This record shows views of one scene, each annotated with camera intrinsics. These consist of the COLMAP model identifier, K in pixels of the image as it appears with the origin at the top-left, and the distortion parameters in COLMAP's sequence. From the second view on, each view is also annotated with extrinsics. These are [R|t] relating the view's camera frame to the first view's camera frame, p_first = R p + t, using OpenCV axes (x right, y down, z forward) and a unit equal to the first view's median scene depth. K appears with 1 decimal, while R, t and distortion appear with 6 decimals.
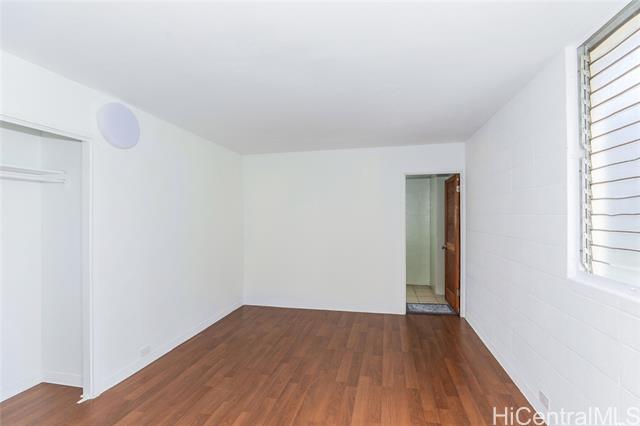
lens RADIAL K [[294.0, 0, 322.4], [0, 294.0, 216.4], [0, 0, 1]] dist [-0.021203, 0.015040]
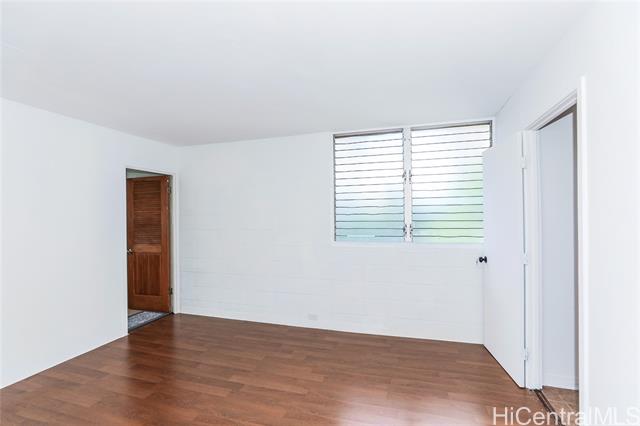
lens RADIAL K [[294.0, 0, 322.4], [0, 294.0, 216.4], [0, 0, 1]] dist [-0.021203, 0.015040]
pose [[0.087193, 0.001928, 0.996190, -0.736465], [0.009282, 0.999953, -0.002748, 0.006614], [-0.996148, 0.009486, 0.087171, 0.542377]]
